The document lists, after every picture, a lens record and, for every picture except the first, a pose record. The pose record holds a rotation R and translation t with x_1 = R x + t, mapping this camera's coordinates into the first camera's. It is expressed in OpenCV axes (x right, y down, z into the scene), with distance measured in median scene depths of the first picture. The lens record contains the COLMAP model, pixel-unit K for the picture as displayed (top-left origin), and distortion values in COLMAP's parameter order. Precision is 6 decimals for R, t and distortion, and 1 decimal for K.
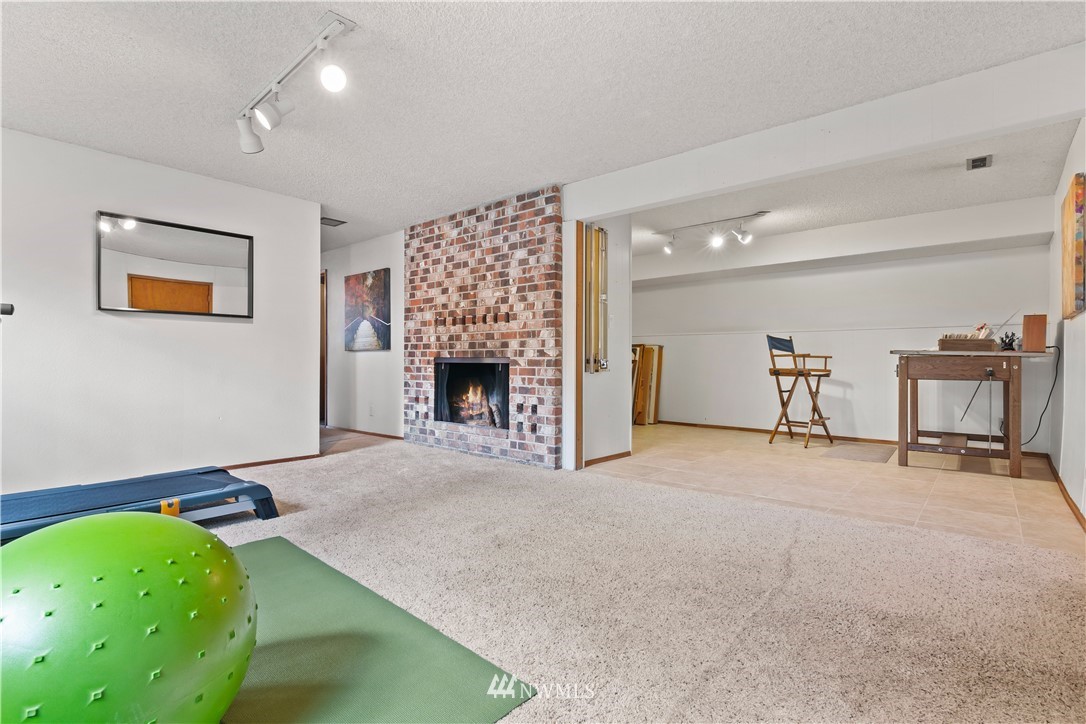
lens RADIAL K [[523.0, 0, 540.9], [0, 523.0, 361.6], [0, 0, 1]] dist [-0.002879, 0.002895]
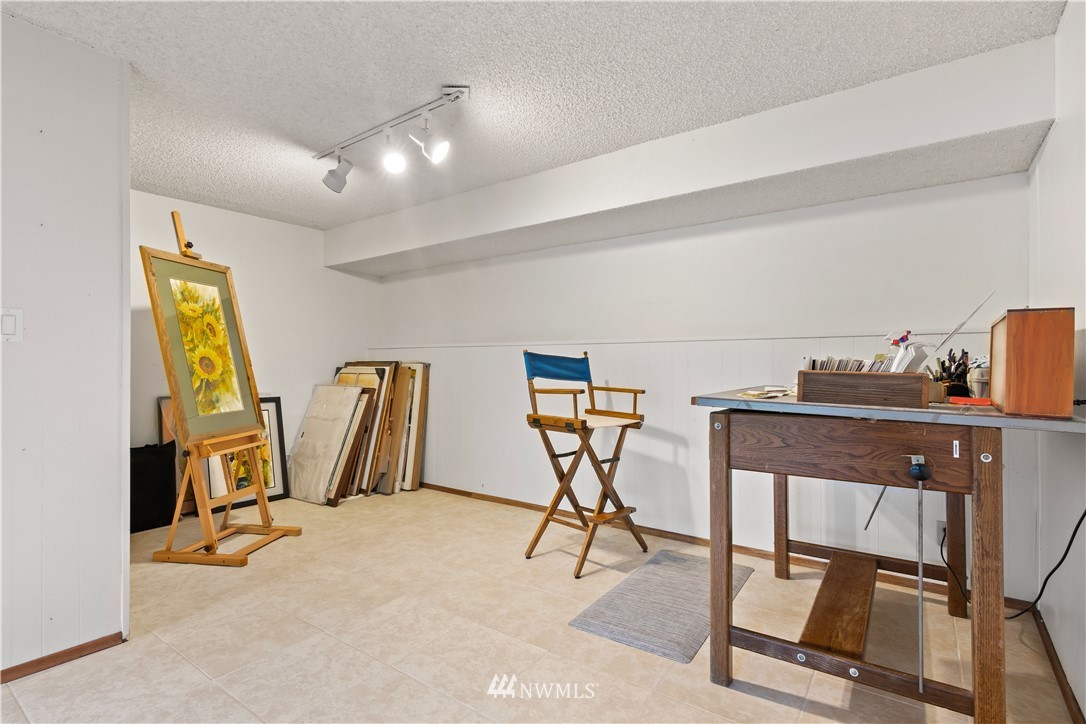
lens RADIAL K [[523.0, 0, 544.2], [0, 523.0, 359.0], [0, 0, 1]] dist [-0.002879, 0.002895]
pose [[0.996325, -0.003024, 0.085600, 0.427805], [0.003945, 0.999936, -0.010592, -0.038879], [-0.085562, 0.010891, 0.996273, 0.495823]]
